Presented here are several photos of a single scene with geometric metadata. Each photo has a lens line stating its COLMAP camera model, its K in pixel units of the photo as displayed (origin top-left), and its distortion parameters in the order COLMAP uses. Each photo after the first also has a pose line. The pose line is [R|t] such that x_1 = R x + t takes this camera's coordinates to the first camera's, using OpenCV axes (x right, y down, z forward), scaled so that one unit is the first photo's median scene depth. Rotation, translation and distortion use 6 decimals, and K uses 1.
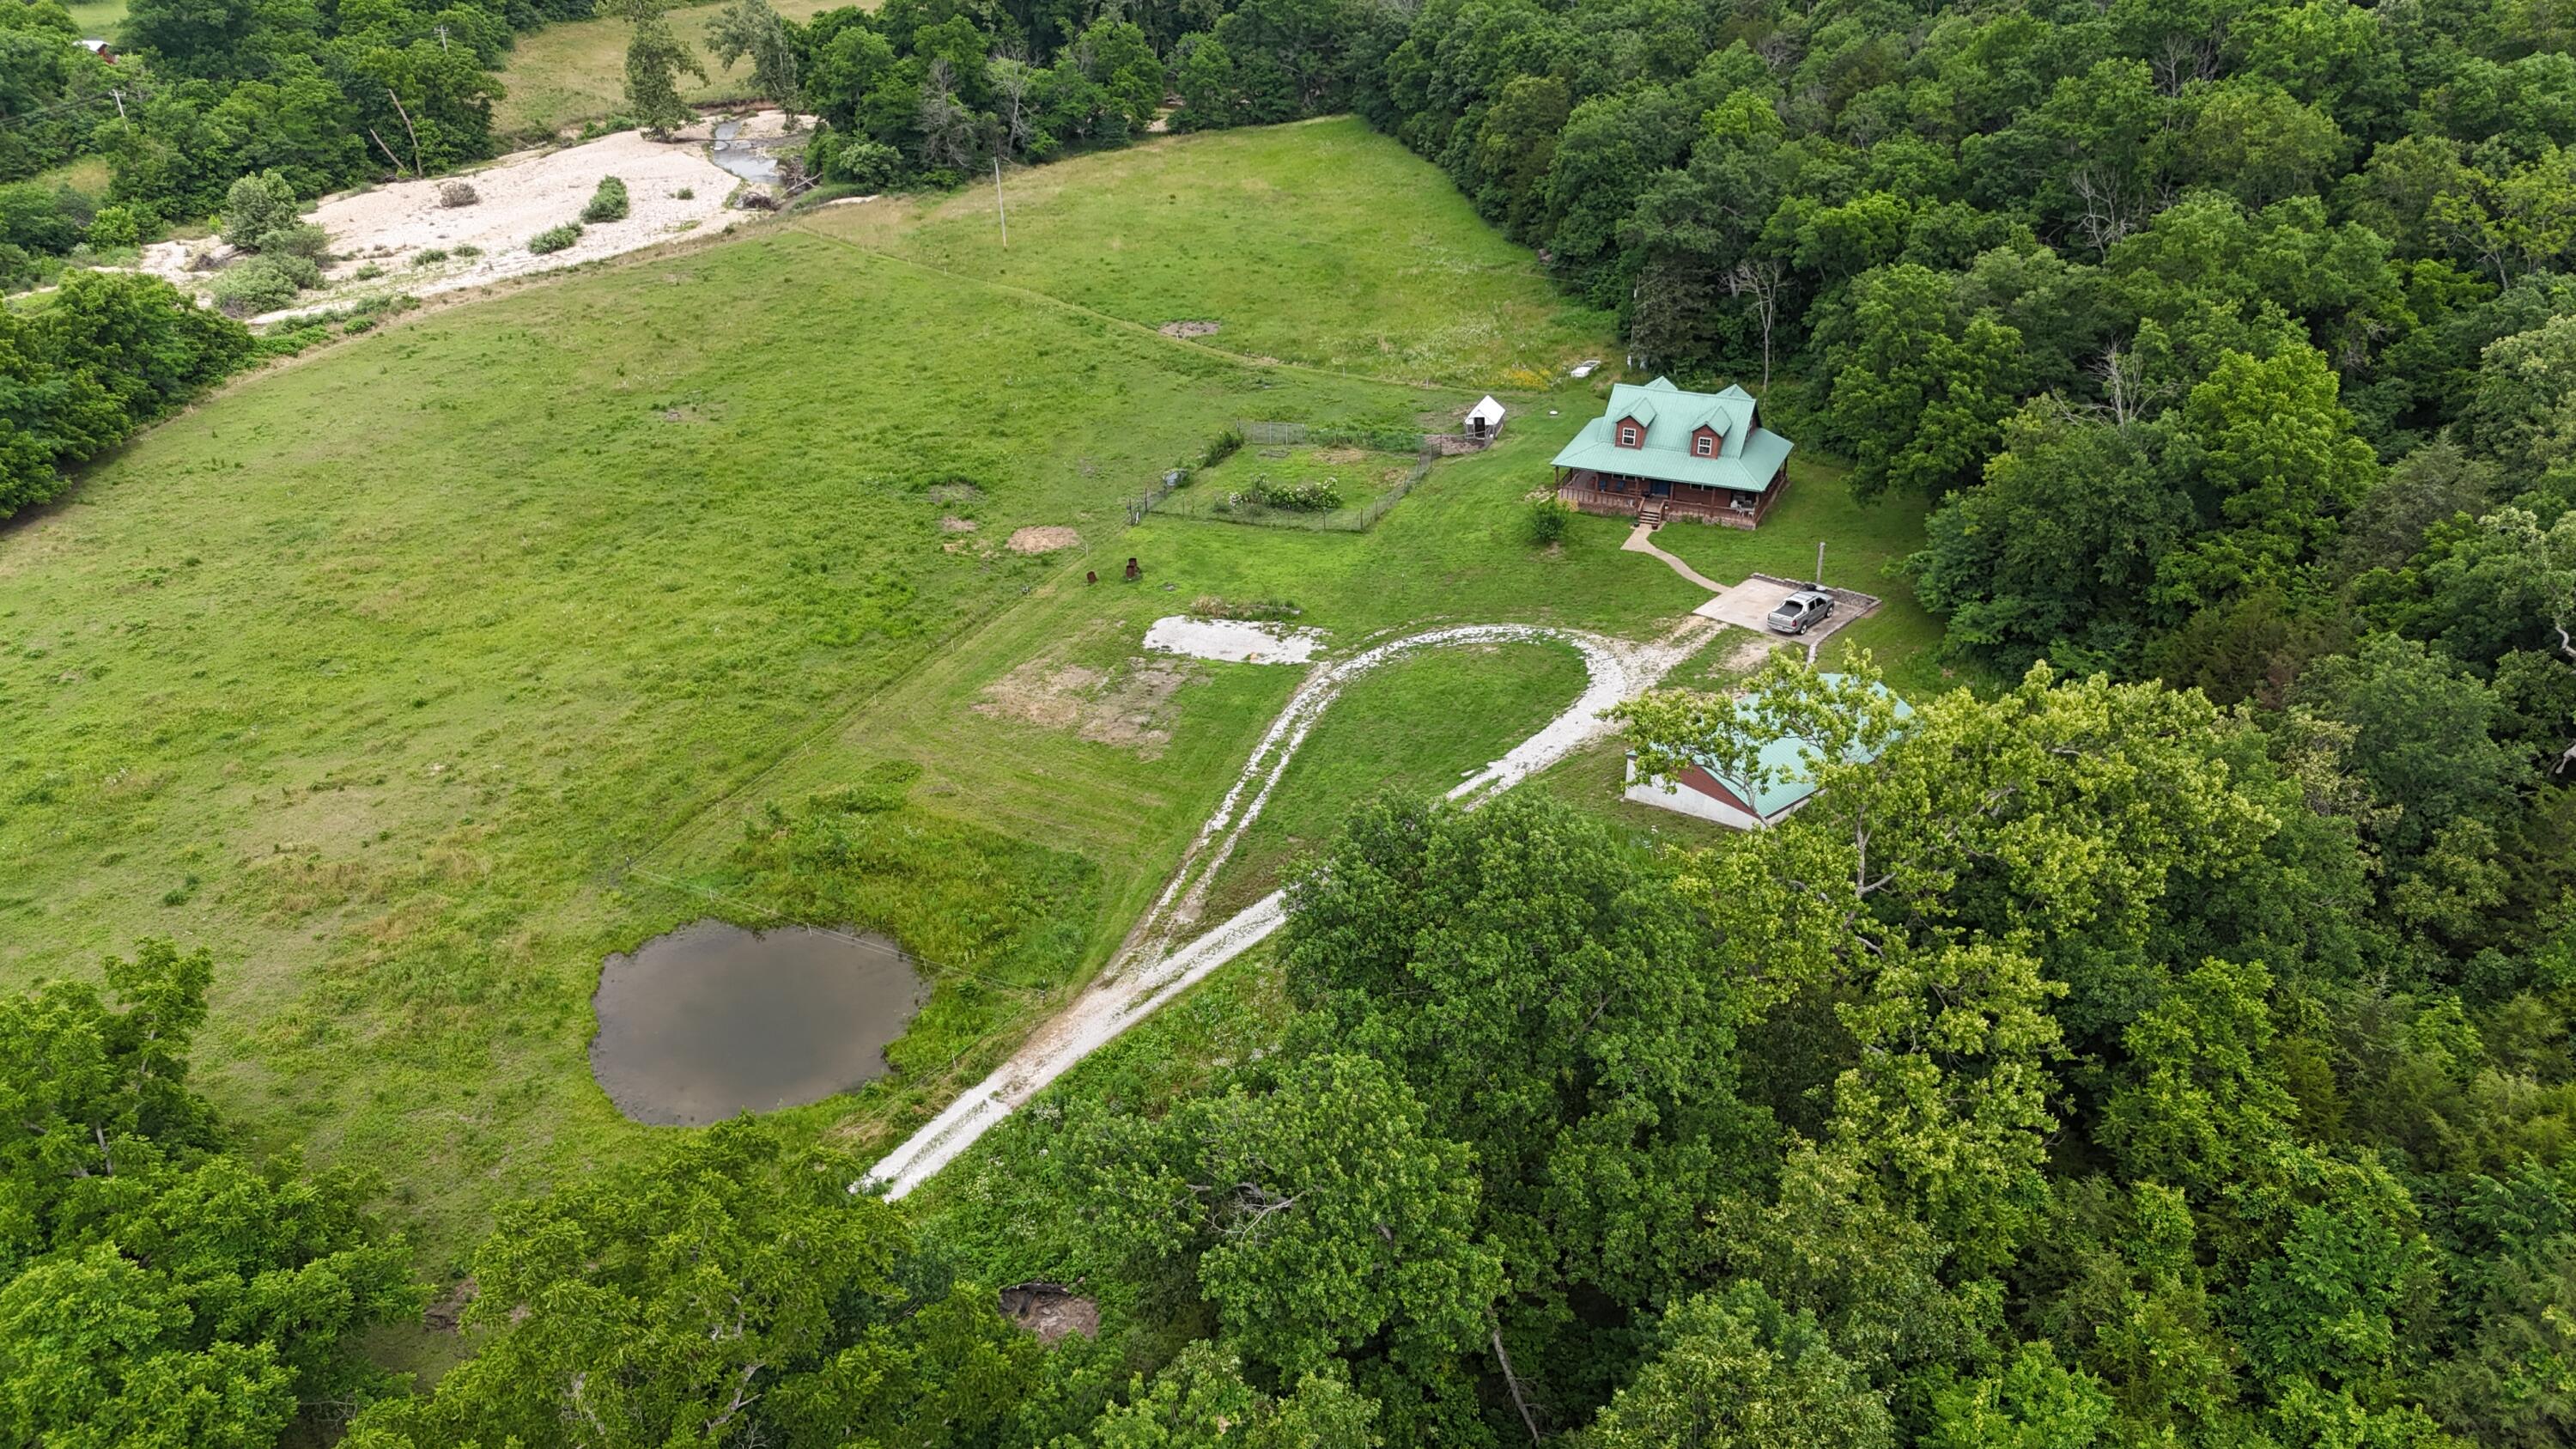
lens RADIAL K [[1895.4, 0, 1303.2], [0, 1895.4, 727.5], [0, 0, 1]] dist [0.056631, -0.045207]
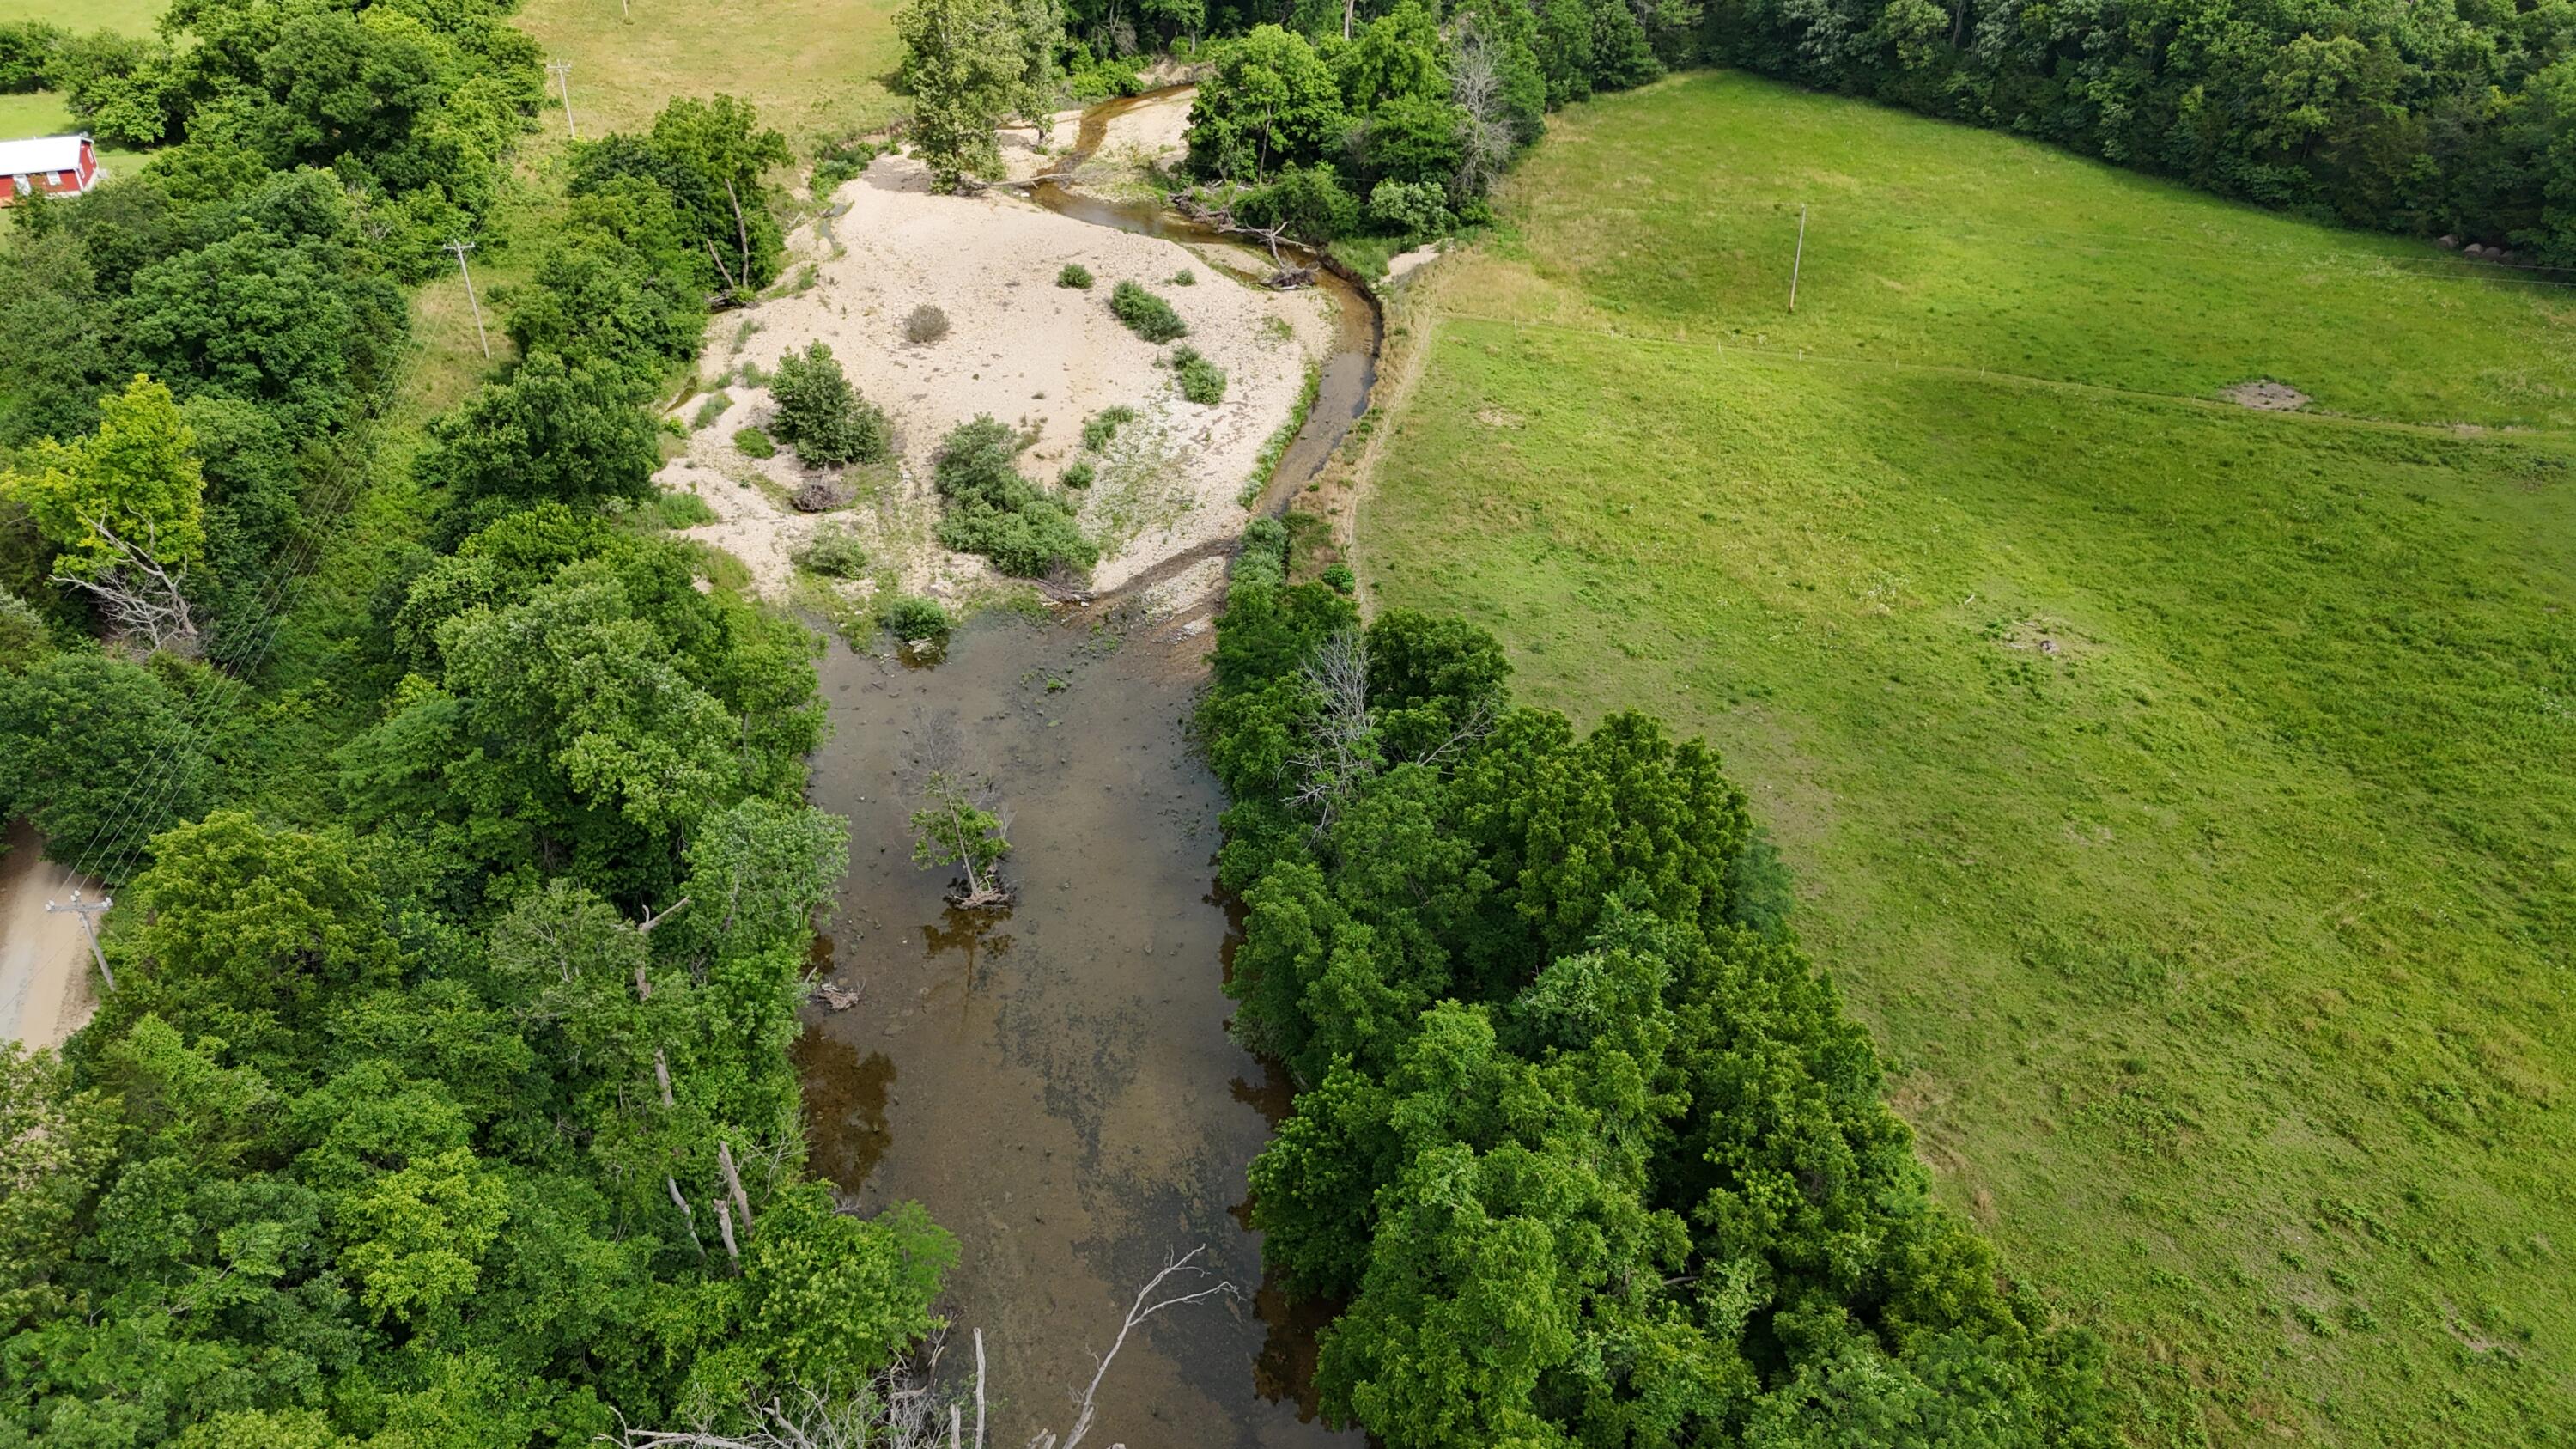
lens RADIAL K [[1895.4, 0, 1309.7], [0, 1895.4, 726.5], [0, 0, 1]] dist [0.056631, -0.045207]
pose [[0.918290, -0.207385, 0.337245, -0.813469], [0.180943, 0.977500, 0.108408, -0.254078], [-0.352140, -0.038528, 0.935154, 0.385137]]
